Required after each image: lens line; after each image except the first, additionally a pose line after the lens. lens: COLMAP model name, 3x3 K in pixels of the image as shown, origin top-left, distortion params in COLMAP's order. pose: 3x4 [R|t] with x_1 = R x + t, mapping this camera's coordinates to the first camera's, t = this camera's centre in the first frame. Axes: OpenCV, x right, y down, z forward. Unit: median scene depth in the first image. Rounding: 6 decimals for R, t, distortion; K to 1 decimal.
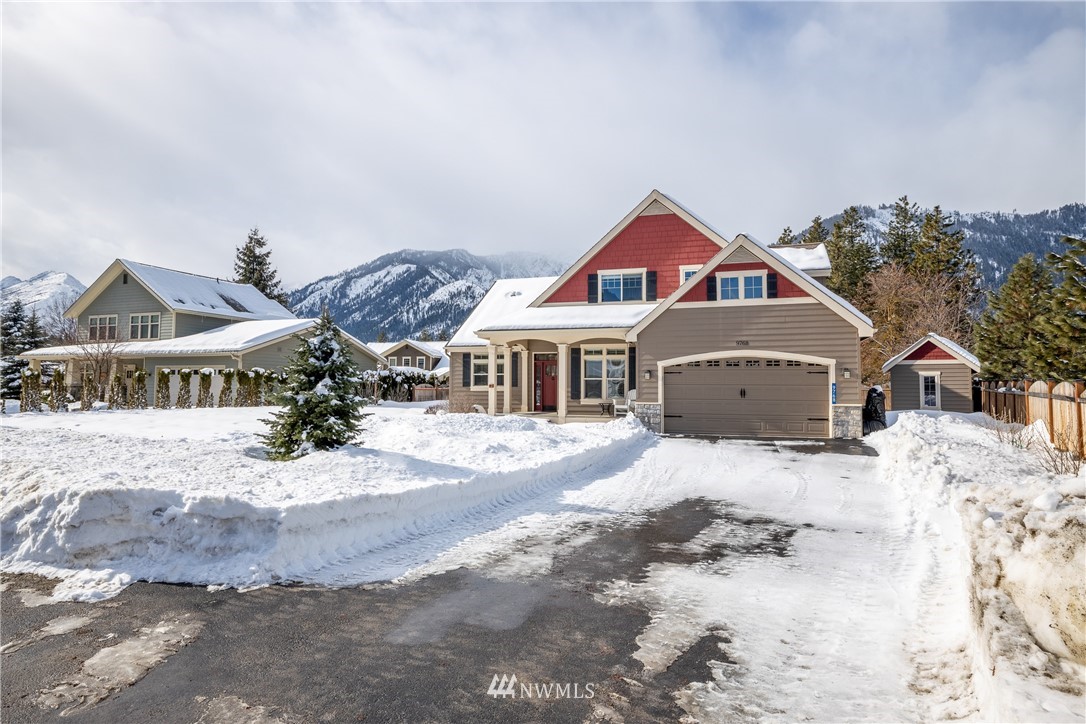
lens RADIAL K [[619.7, 0, 543.0], [0, 619.7, 362.0], [0, 0, 1]] dist [-0.016850, 0.001646]
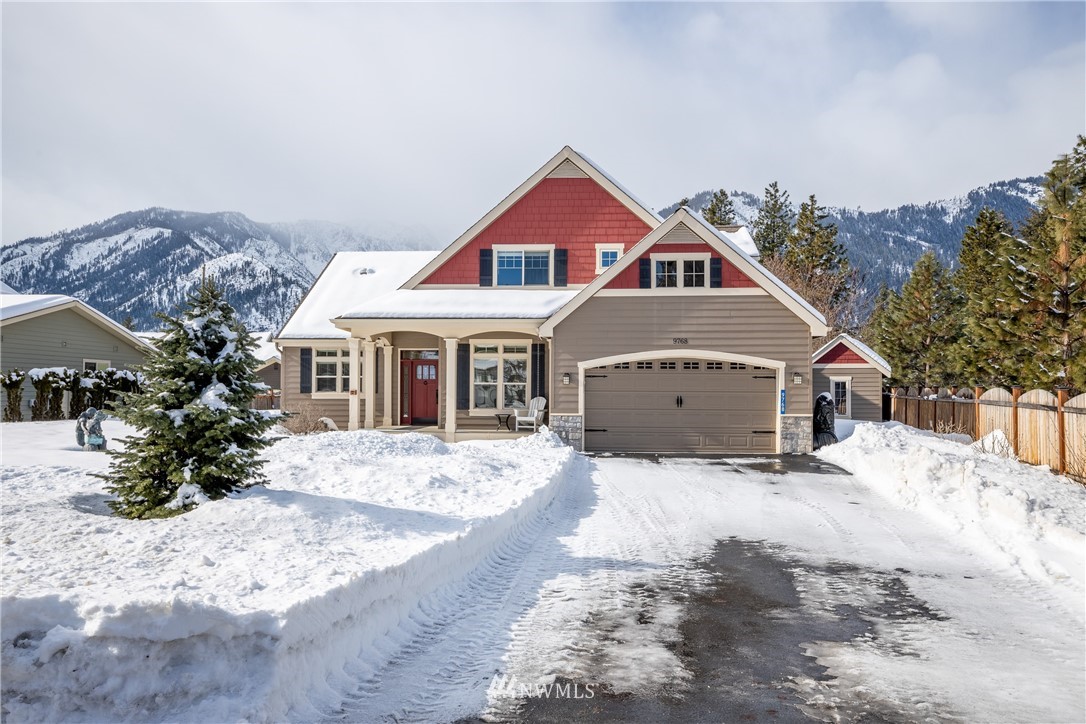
lens RADIAL K [[745.7, 0, 547.0], [0, 745.7, 389.9], [0, 0, 1]] dist [-0.005922, 0.032606]
pose [[0.965109, 0.000853, 0.261847, -0.105070], [-0.010606, 0.999301, 0.035834, 0.000726], [-0.261634, -0.037361, 0.964444, 0.078834]]
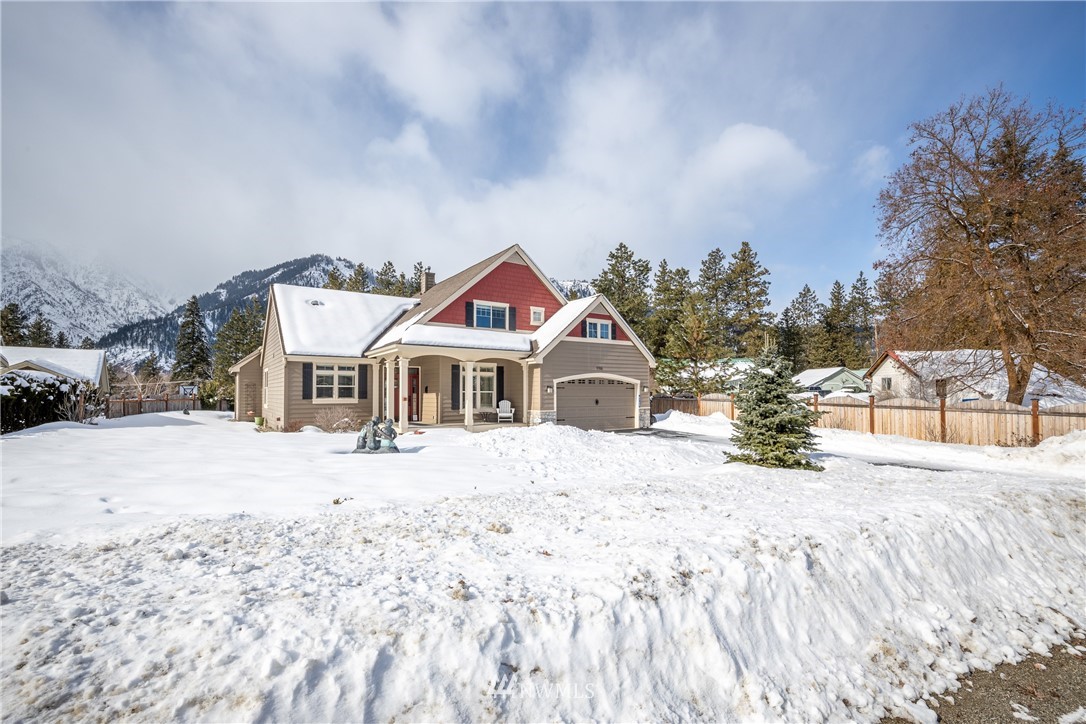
lens RADIAL K [[478.5, 0, 539.1], [0, 478.5, 375.6], [0, 0, 1]] dist [-0.032447, 0.000168]
pose [[0.599486, 0.022392, 0.800072, -0.646516], [-0.028568, 0.999570, -0.006570, -0.000988], [-0.799876, -0.018918, 0.599868, 0.405726]]
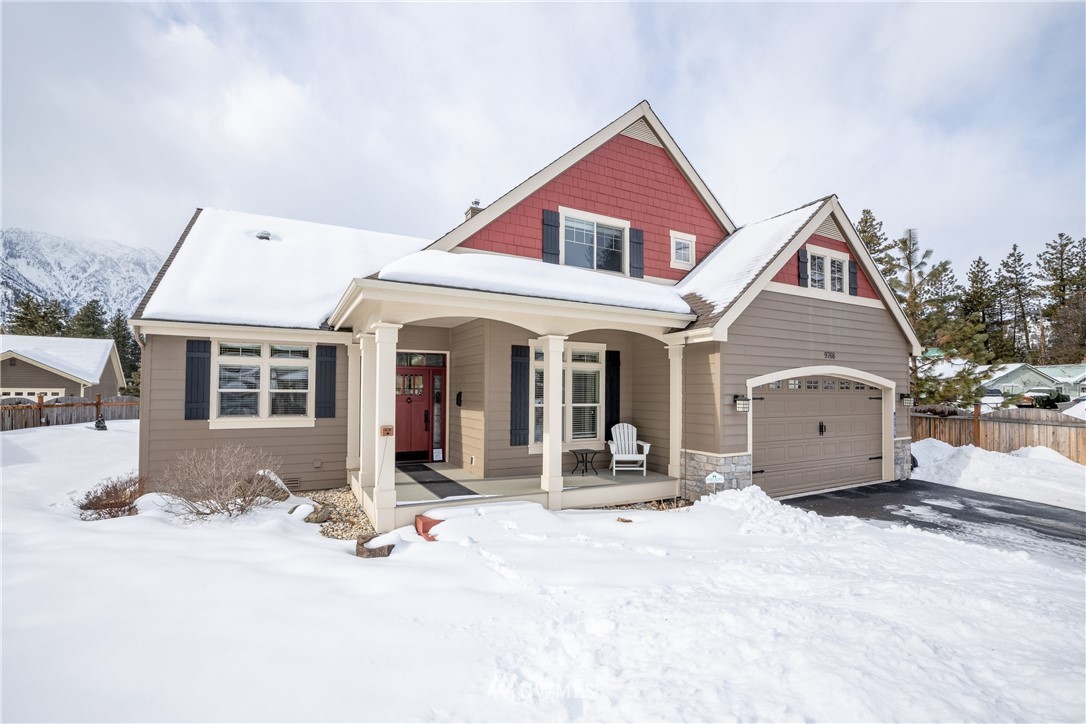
lens RADIAL K [[478.5, 0, 539.1], [0, 478.5, 375.6], [0, 0, 1]] dist [-0.032447, 0.000168]
pose [[0.690777, 0.020840, 0.722768, -0.259754], [-0.035179, 0.999369, 0.004806, 0.000483], [-0.722212, -0.028747, 0.691074, 0.826342]]
